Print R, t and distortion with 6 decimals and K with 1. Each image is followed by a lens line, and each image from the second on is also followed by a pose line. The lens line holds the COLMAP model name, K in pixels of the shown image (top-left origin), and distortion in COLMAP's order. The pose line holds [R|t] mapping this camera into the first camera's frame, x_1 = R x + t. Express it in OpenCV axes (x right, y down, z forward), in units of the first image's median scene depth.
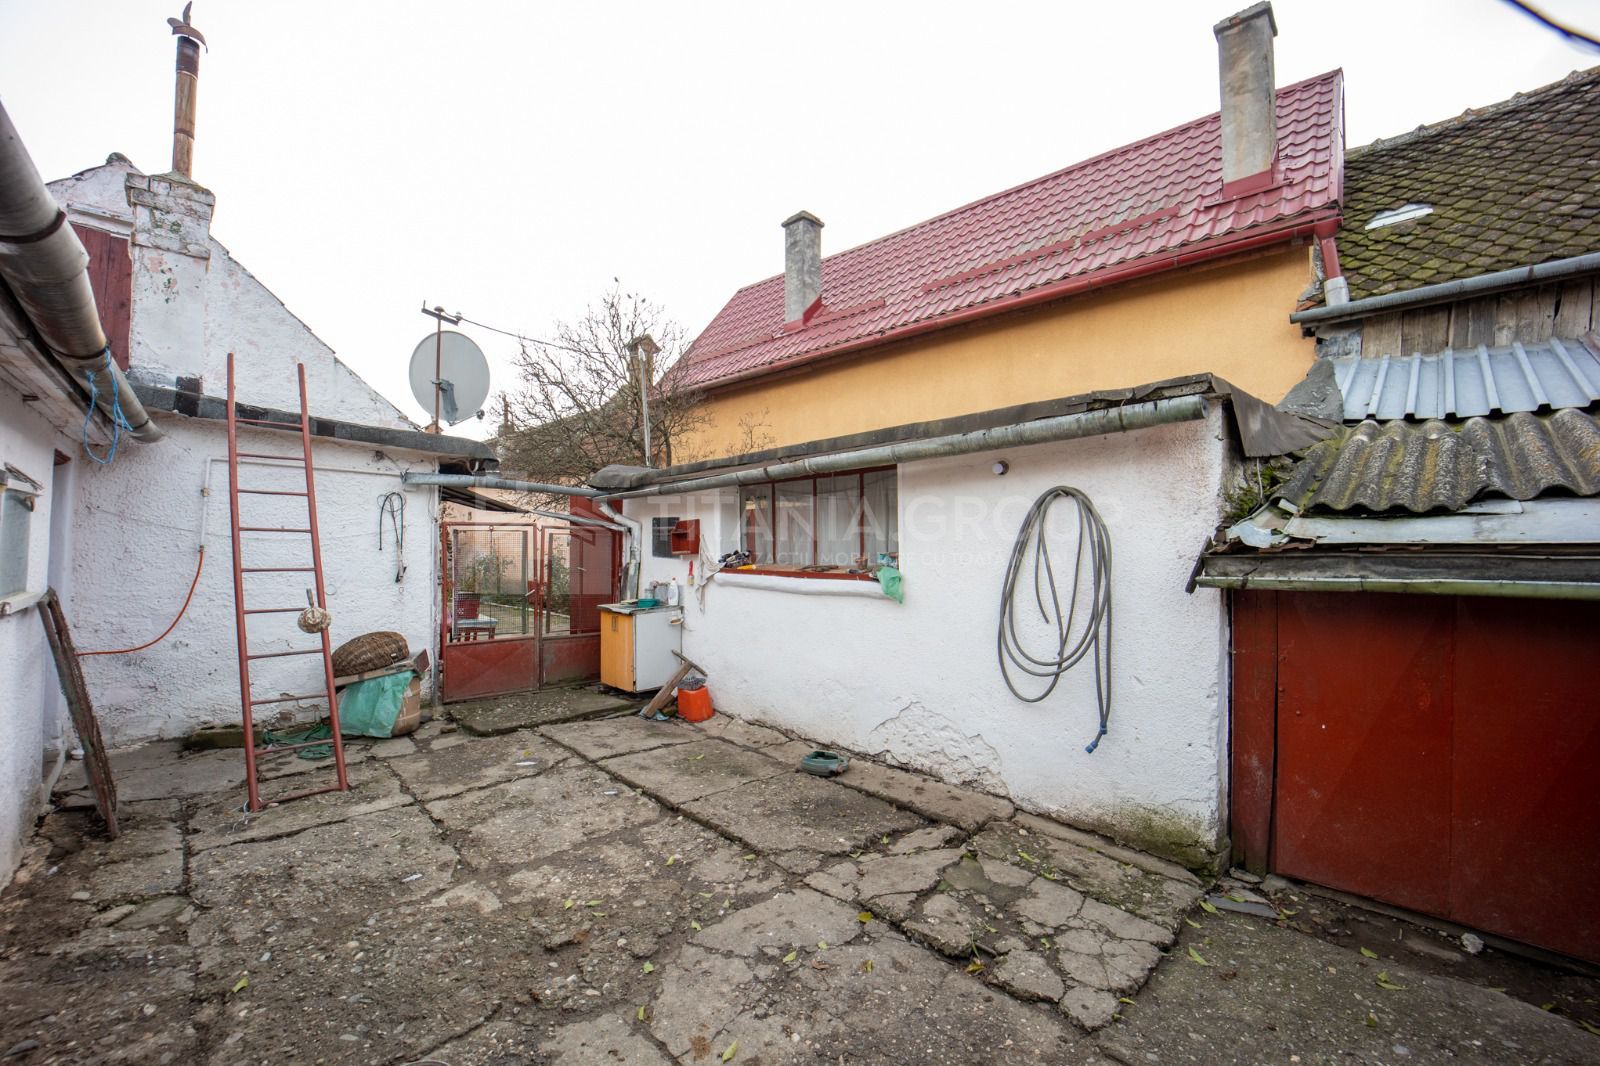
lens RADIAL K [[650.7, 0, 804.6], [0, 650.7, 532.1], [0, 0, 1]] dist [-0.020768, 0.000218]
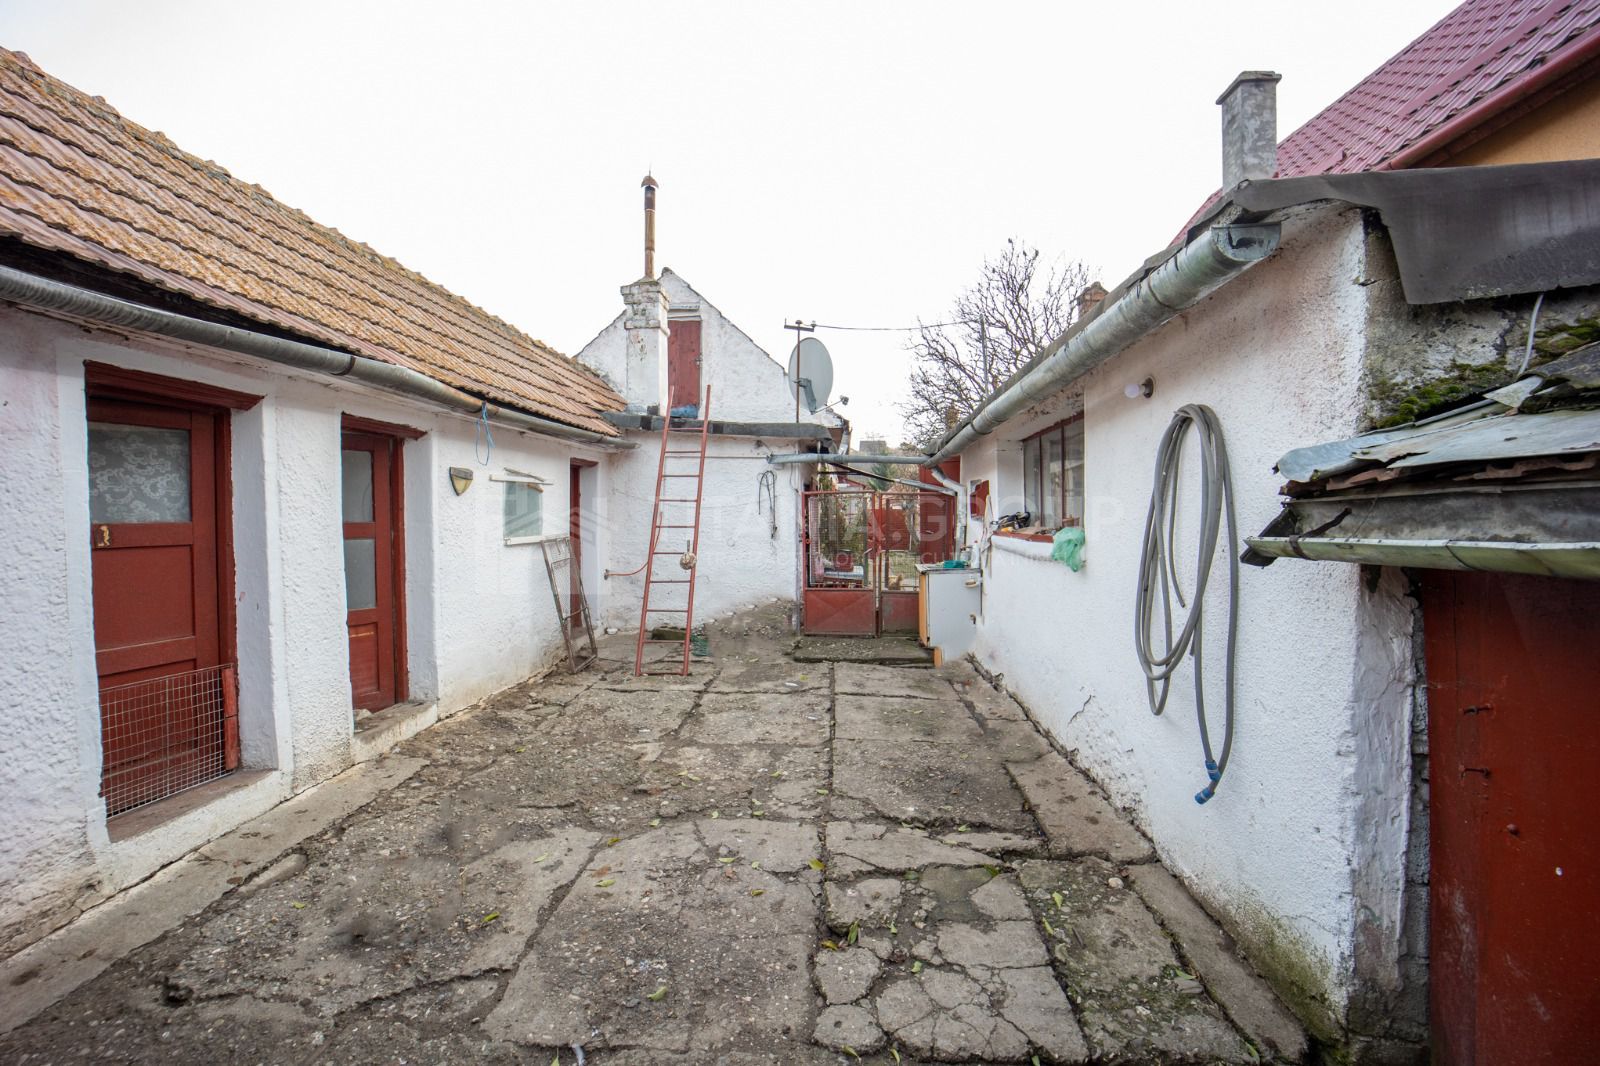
lens RADIAL K [[650.7, 0, 804.1], [0, 650.7, 532.6], [0, 0, 1]] dist [-0.020768, 0.000218]
pose [[0.664307, 0.012945, -0.747348, 0.657486], [0.020970, 0.999134, 0.035946, 0.030108], [0.747166, -0.039551, 0.663460, 0.262097]]
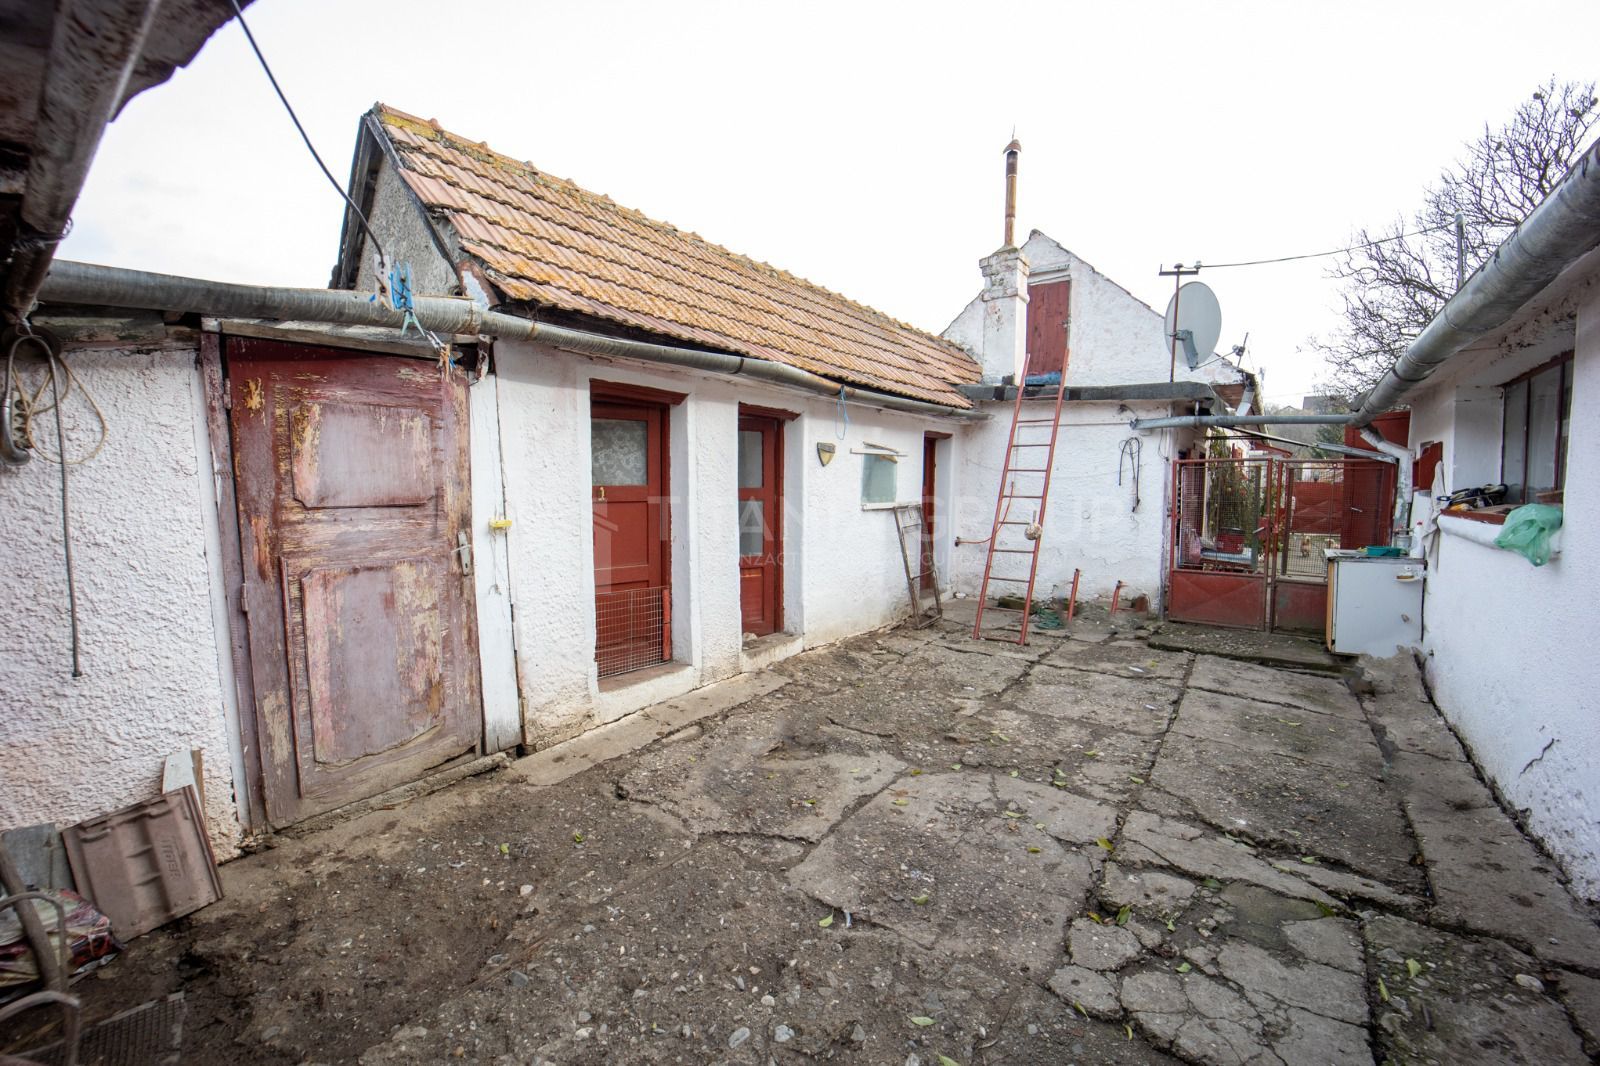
lens RADIAL K [[650.7, 0, 799.2], [0, 650.7, 531.9], [0, 0, 1]] dist [-0.020768, 0.000218]
pose [[0.148396, 0.064824, -0.986801, 0.759924], [0.013993, 0.997612, 0.067639, 0.038780], [0.988829, -0.023846, 0.147134, 0.321028]]
